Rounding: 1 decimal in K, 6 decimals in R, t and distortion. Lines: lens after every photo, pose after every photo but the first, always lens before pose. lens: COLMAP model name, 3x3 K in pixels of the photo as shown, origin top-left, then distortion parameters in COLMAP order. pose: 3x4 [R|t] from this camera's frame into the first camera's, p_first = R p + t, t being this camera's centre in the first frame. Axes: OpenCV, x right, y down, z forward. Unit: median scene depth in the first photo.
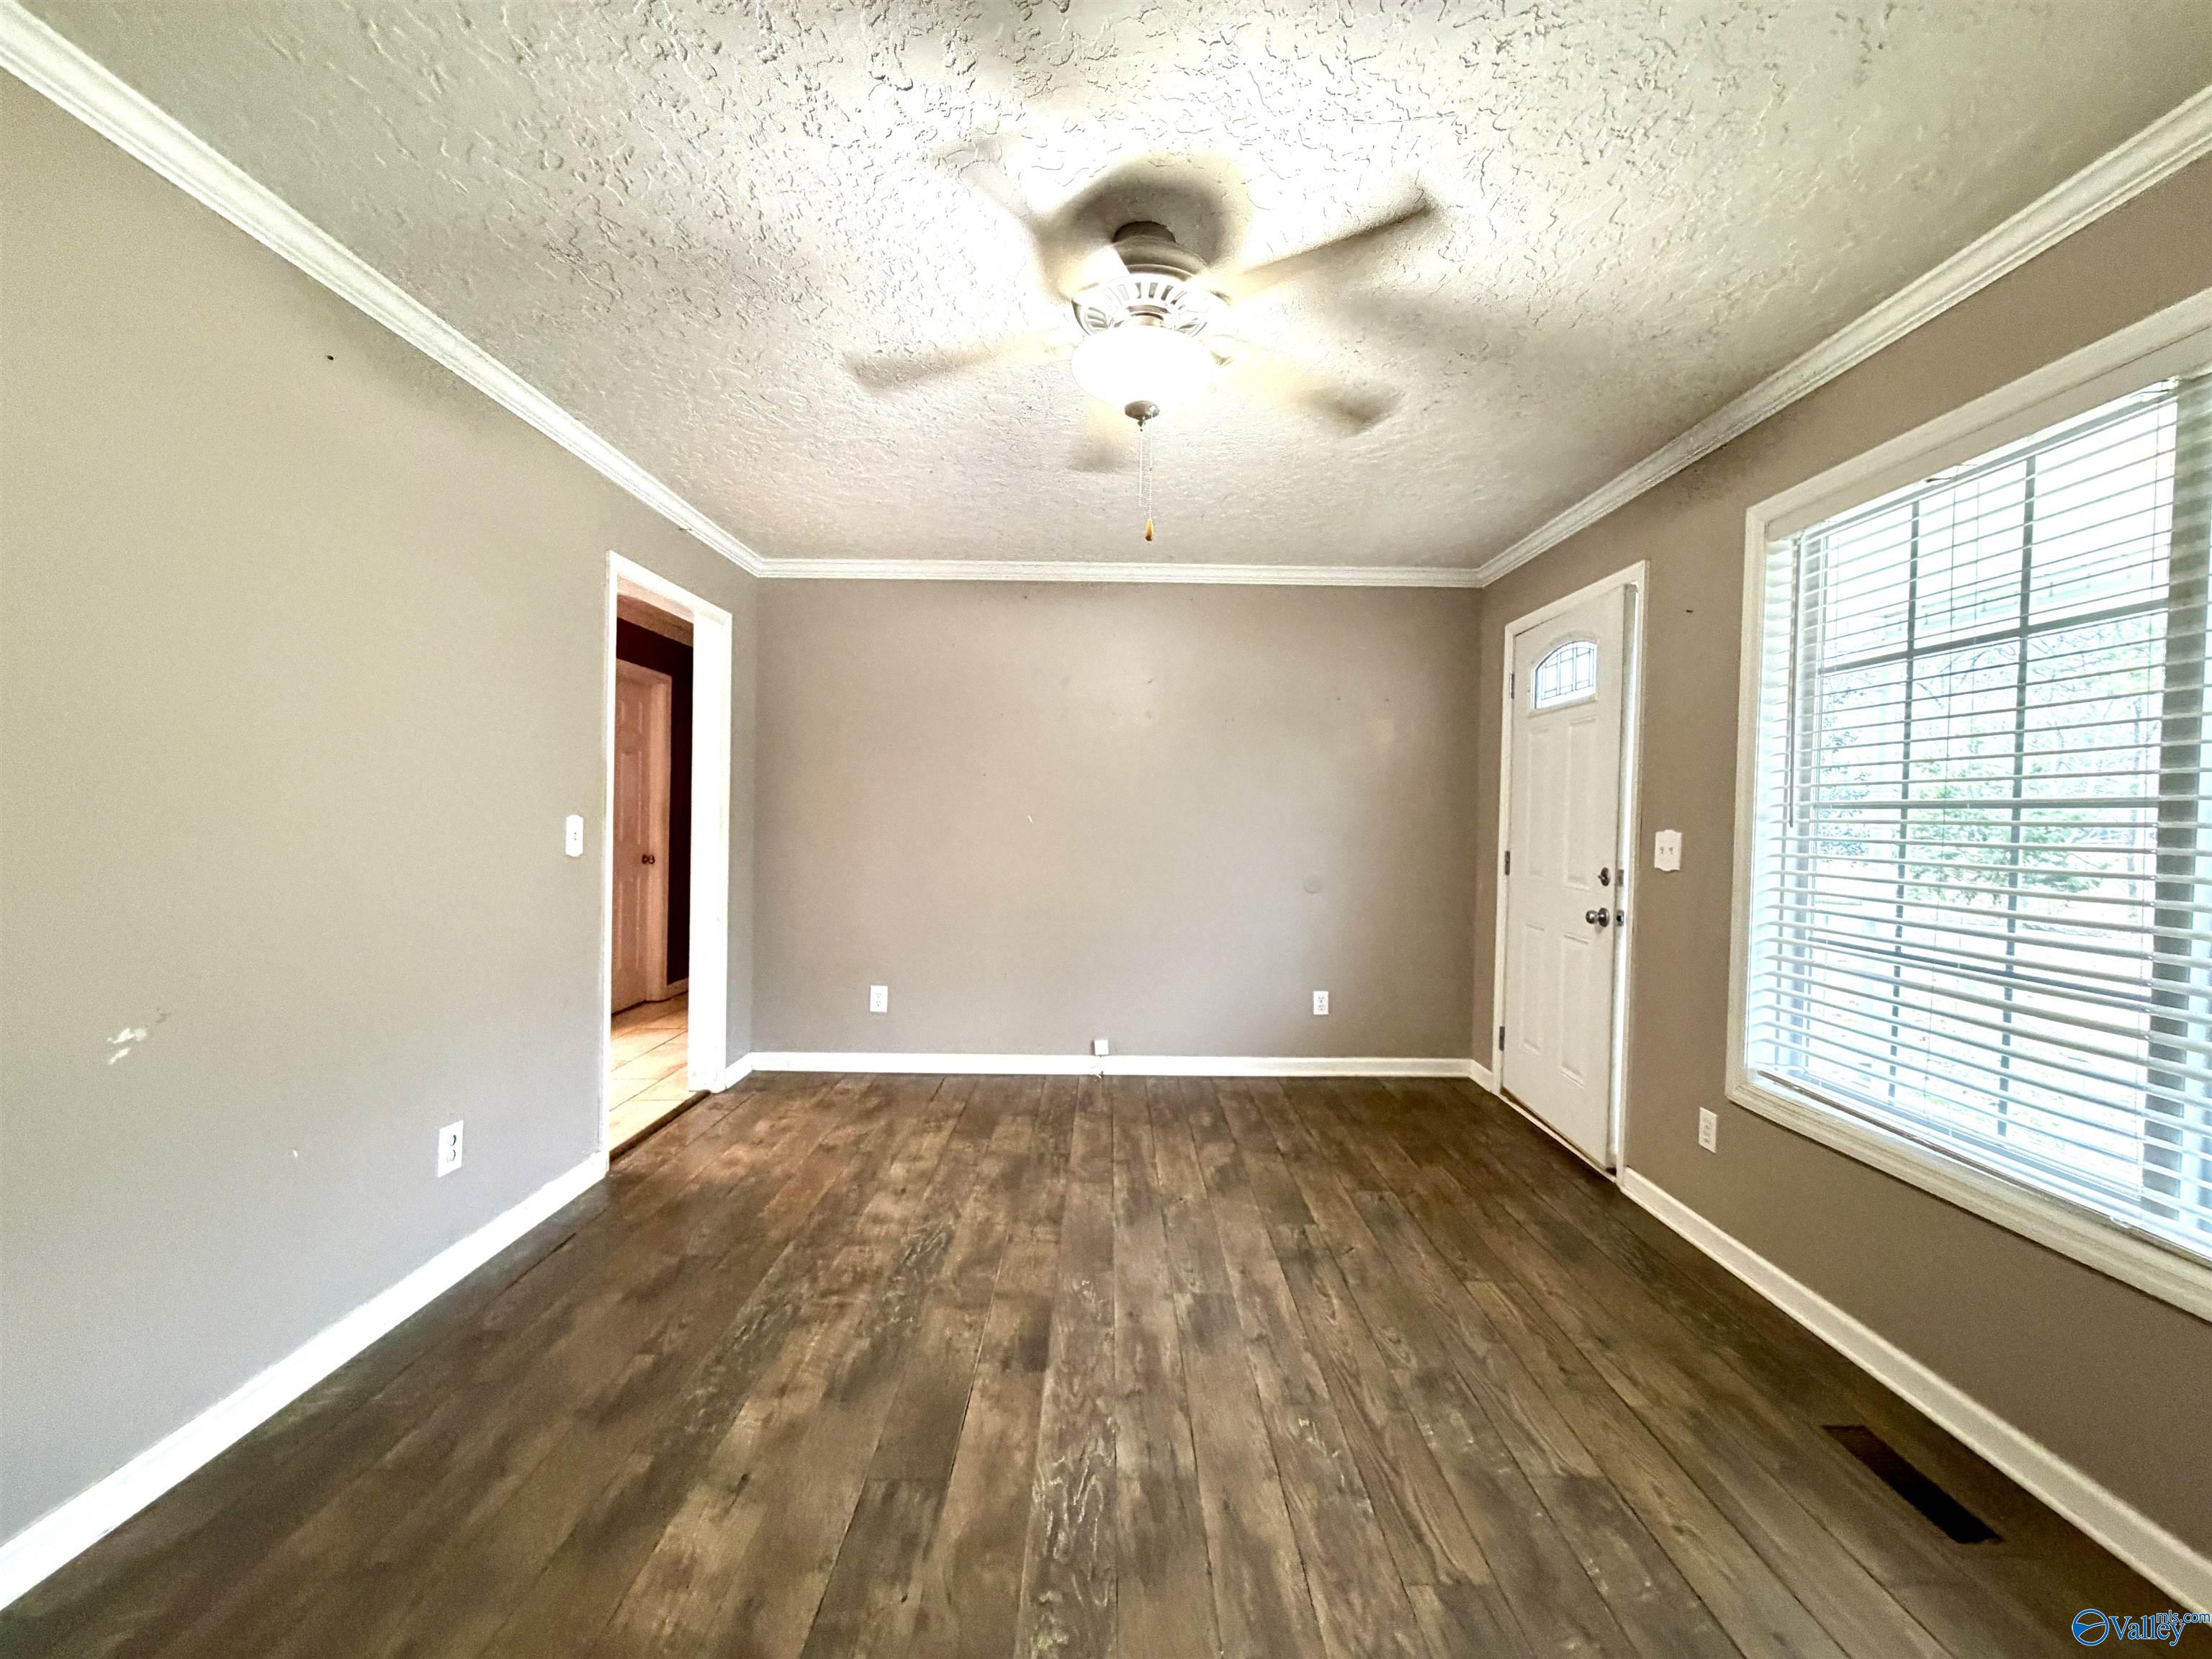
lens RADIAL K [[881.8, 0, 1110.6], [0, 881.8, 827.5], [0, 0, 1]] dist [0.001544, -0.000164]
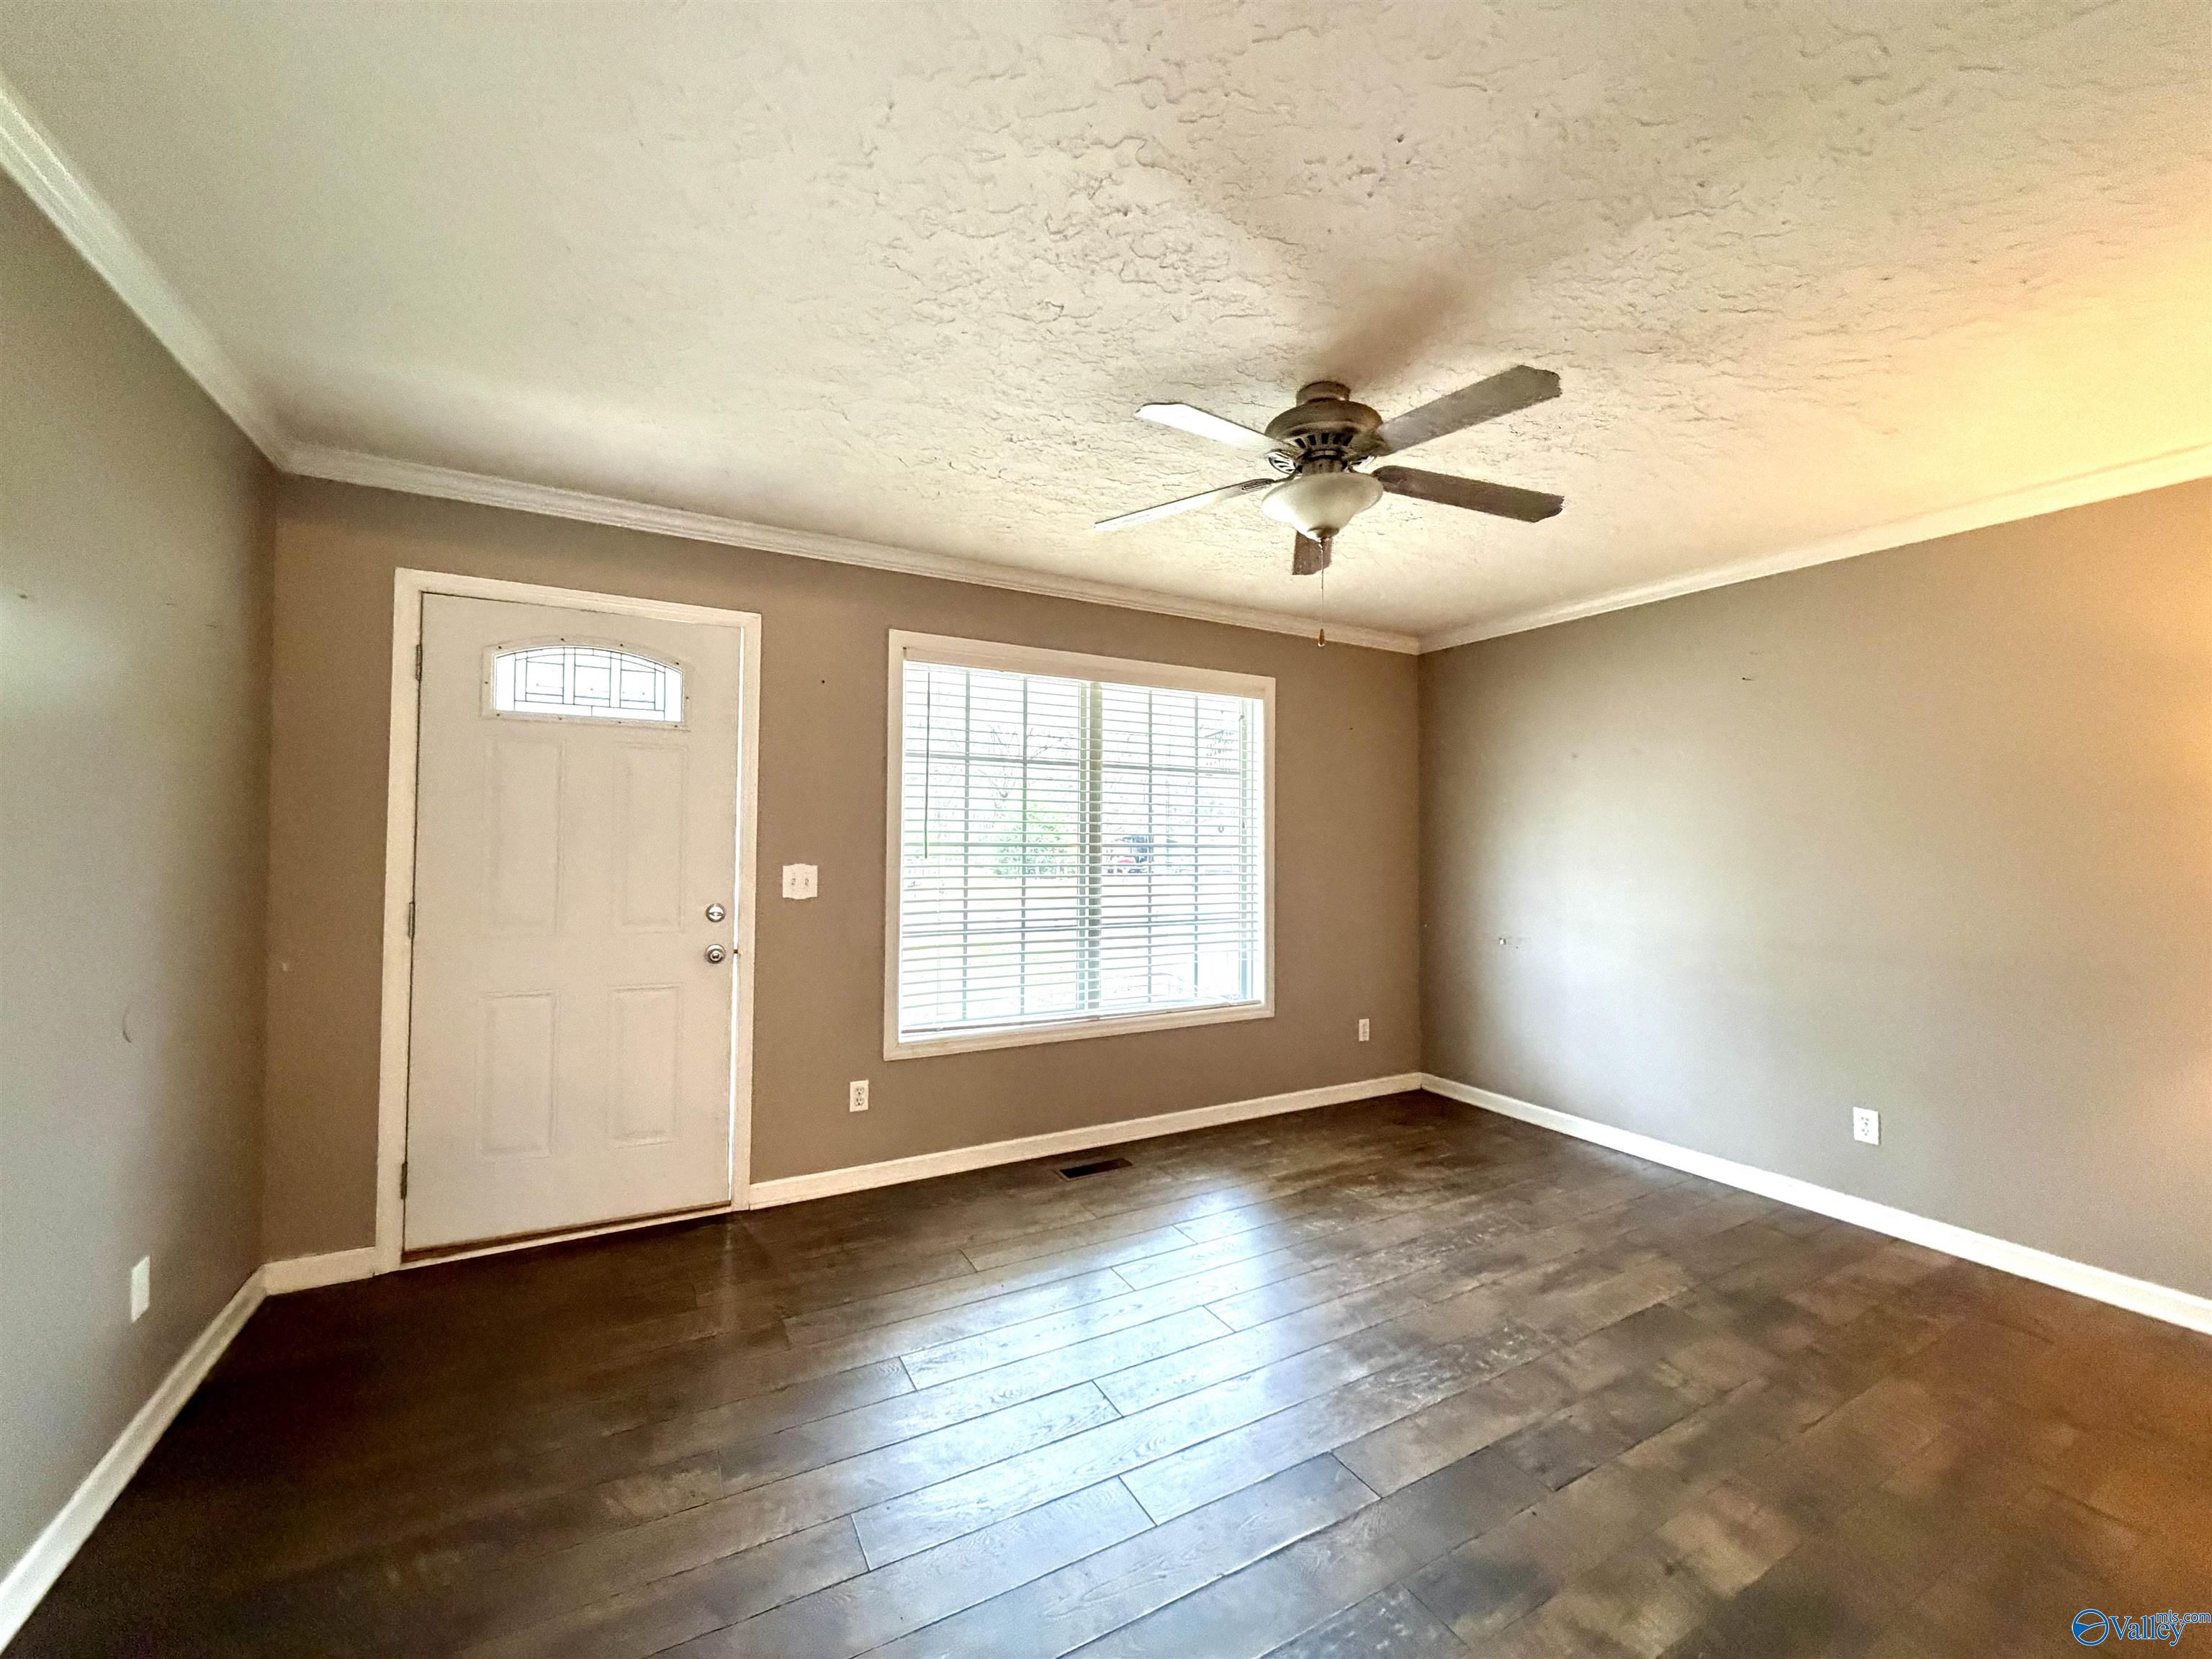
lens RADIAL K [[881.8, 0, 1110.6], [0, 881.8, 827.5], [0, 0, 1]] dist [0.001544, -0.000164]
pose [[-0.485816, -0.005641, 0.874043, -0.872419], [-0.002153, 0.999984, 0.005257, -0.078374], [-0.874058, 0.000672, -0.485821, 1.826228]]
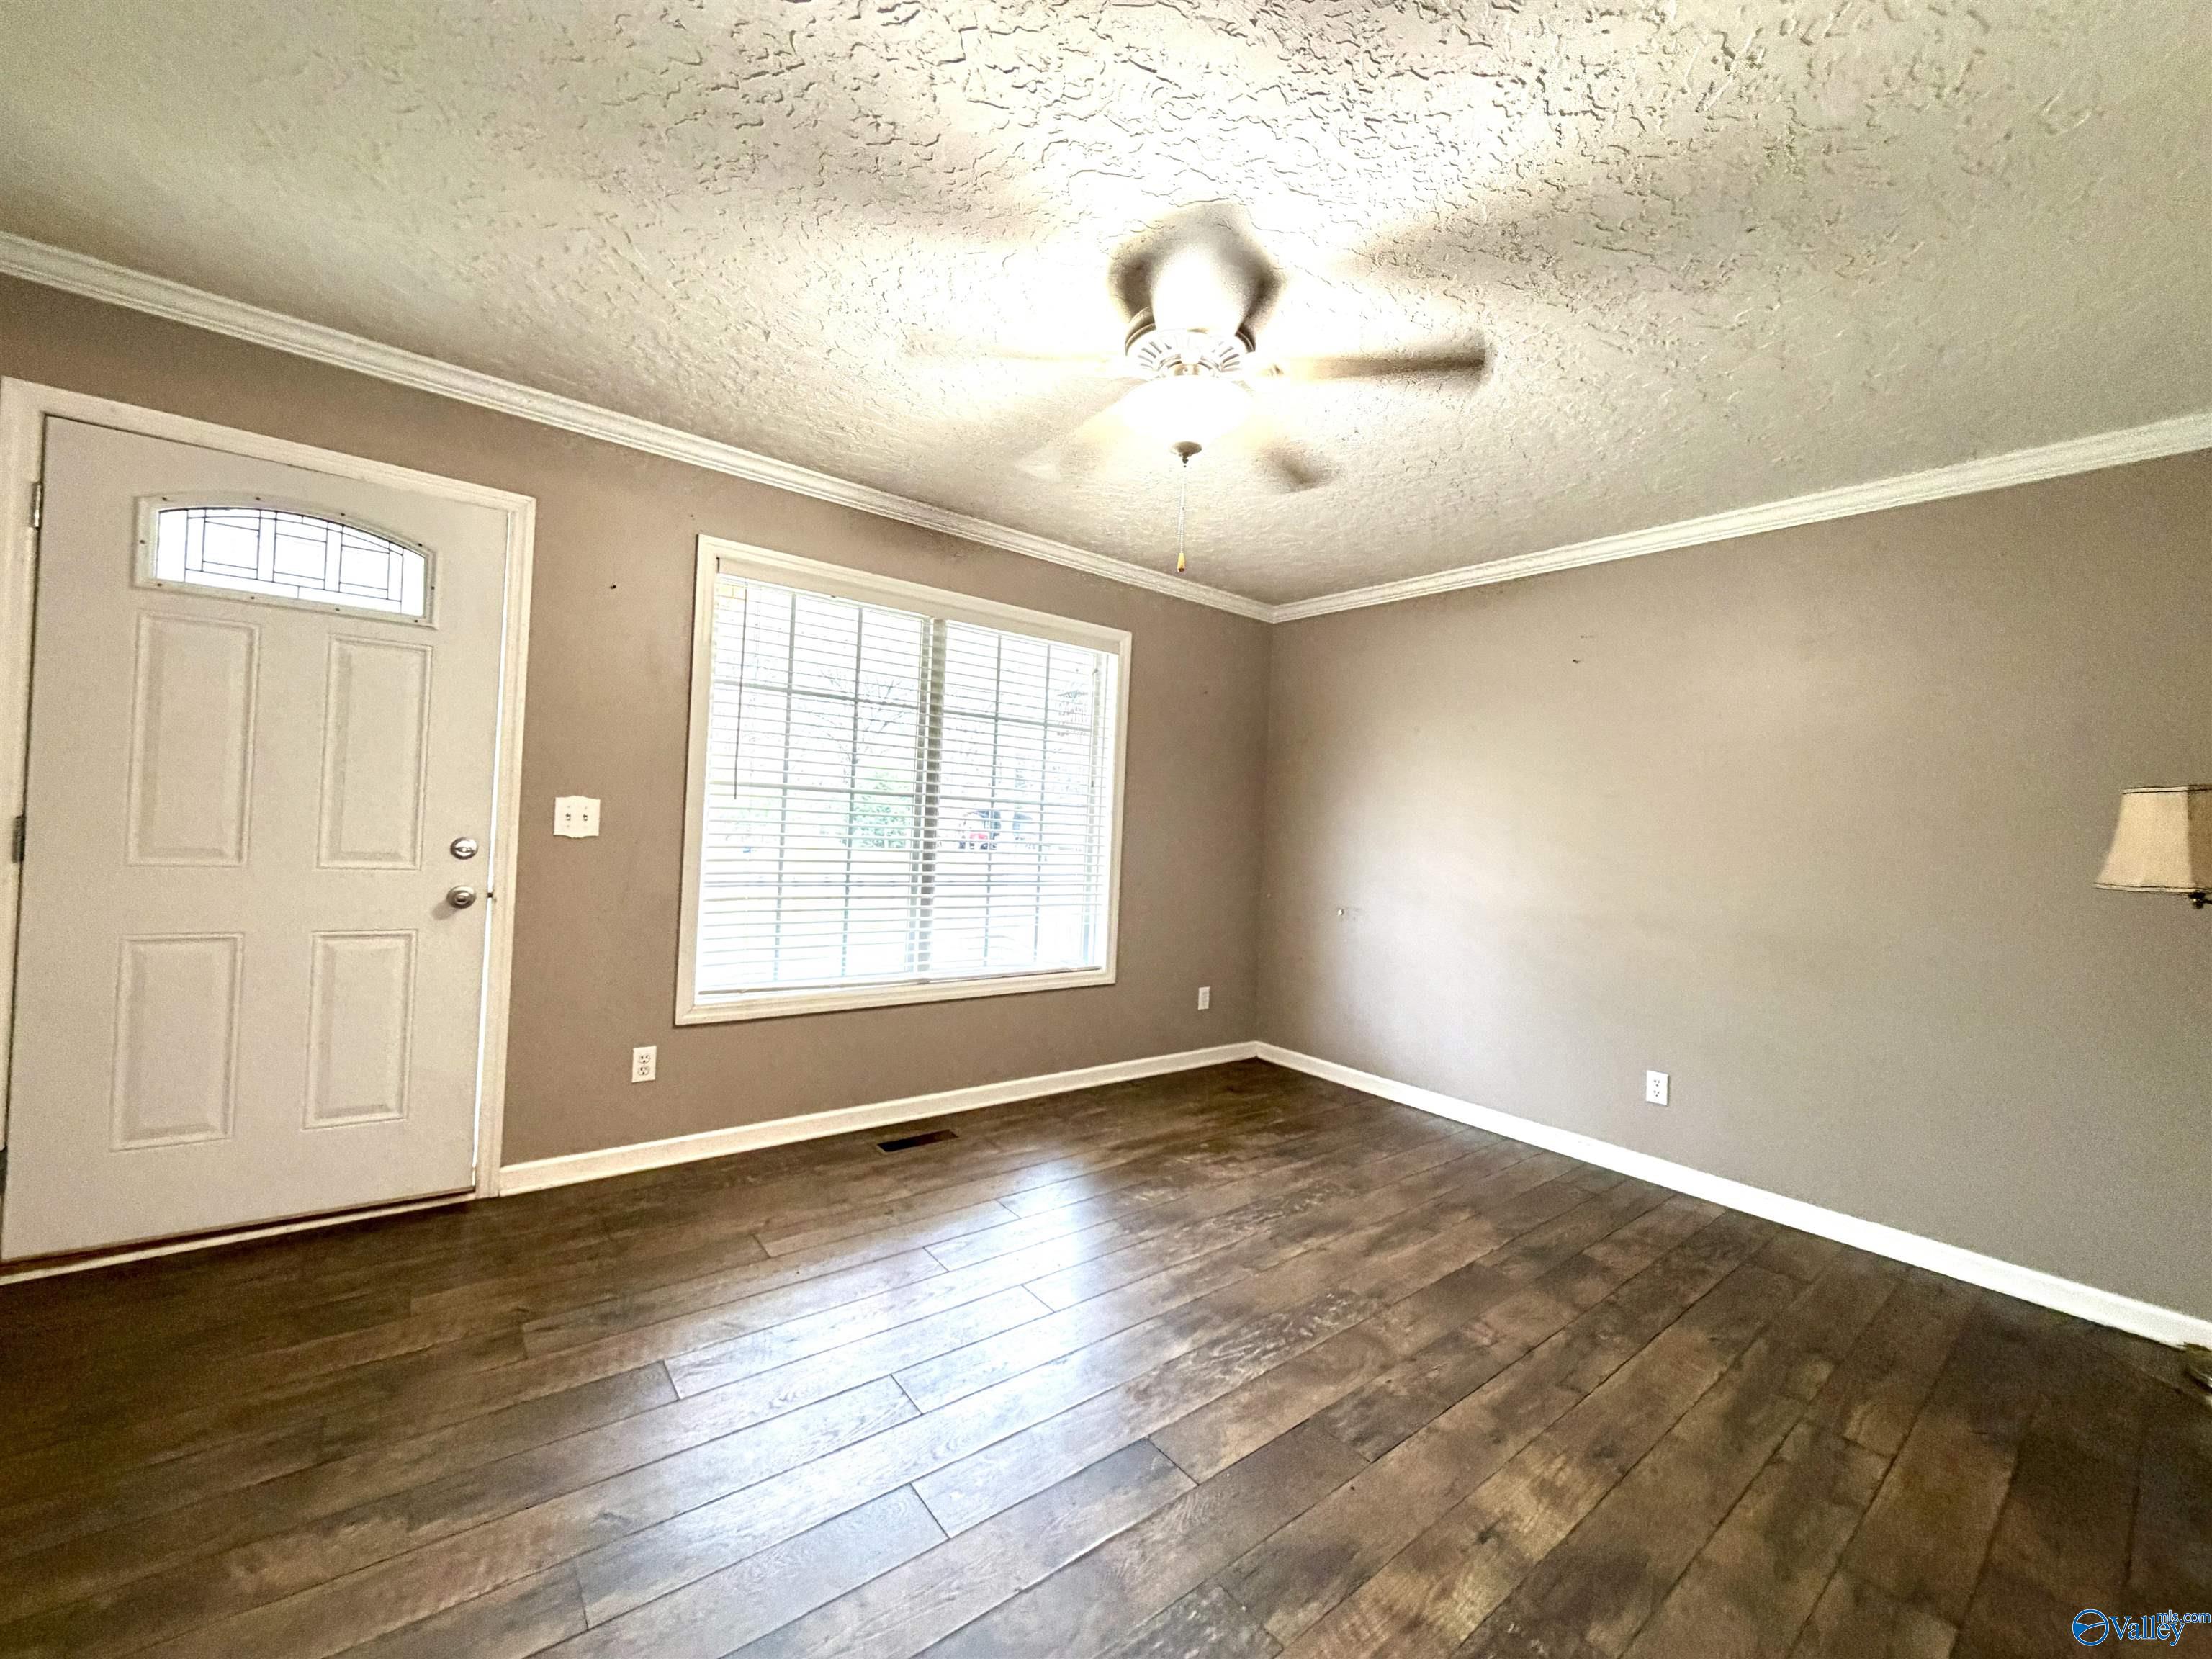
lens RADIAL K [[881.8, 0, 1110.6], [0, 881.8, 827.5], [0, 0, 1]] dist [0.001544, -0.000164]
pose [[-0.620859, -0.050982, 0.782263, -0.788249], [-0.047233, 0.998503, 0.027587, -0.027410], [-0.782498, -0.019821, -0.622337, 1.738839]]
